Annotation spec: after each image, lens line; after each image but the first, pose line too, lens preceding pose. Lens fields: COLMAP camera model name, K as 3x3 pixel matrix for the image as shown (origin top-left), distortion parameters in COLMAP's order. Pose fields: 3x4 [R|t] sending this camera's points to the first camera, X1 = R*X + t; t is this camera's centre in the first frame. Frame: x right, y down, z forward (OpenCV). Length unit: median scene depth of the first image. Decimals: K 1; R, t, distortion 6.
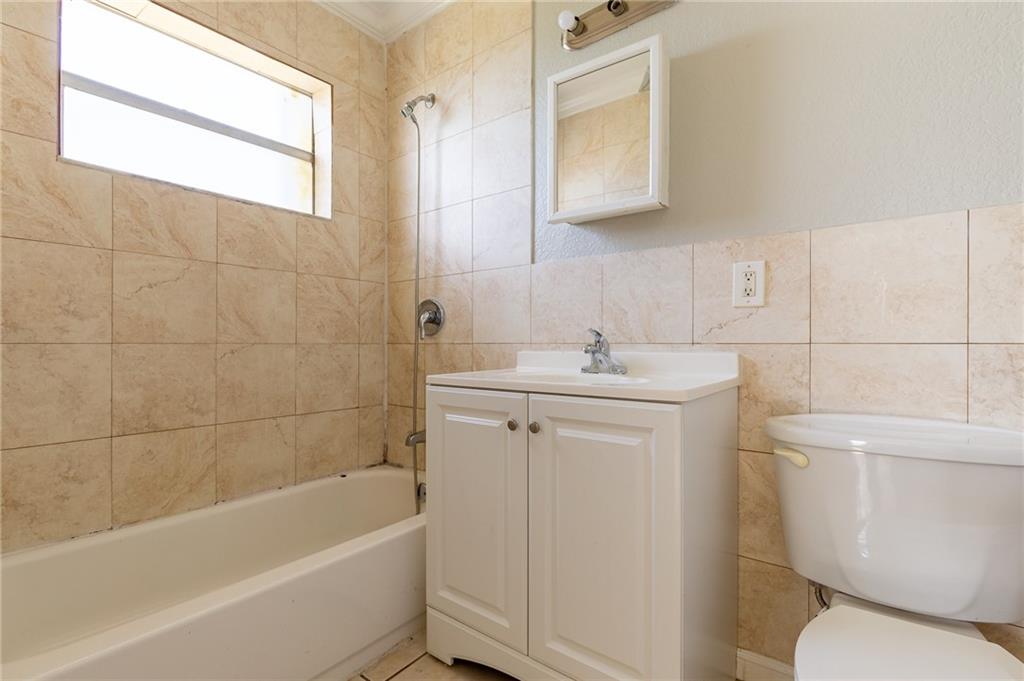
lens RADIAL K [[462.2, 0, 512.0], [0, 462.2, 340.5], [0, 0, 1]] dist [-0.002784, -0.000078]
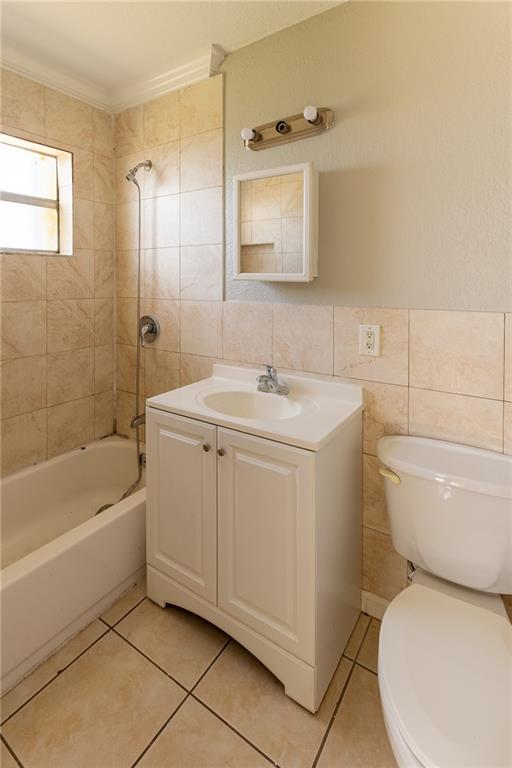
lens RADIAL K [[322.2, 0, 220.8], [0, 322.2, 386.8], [0, 0, 1]] dist [0.003486, 0.000010]
pose [[0.998964, -0.002404, 0.045442, -0.010323], [0.001979, 0.999954, 0.009390, 0.096458], [-0.045462, -0.009290, 0.998923, 0.051669]]
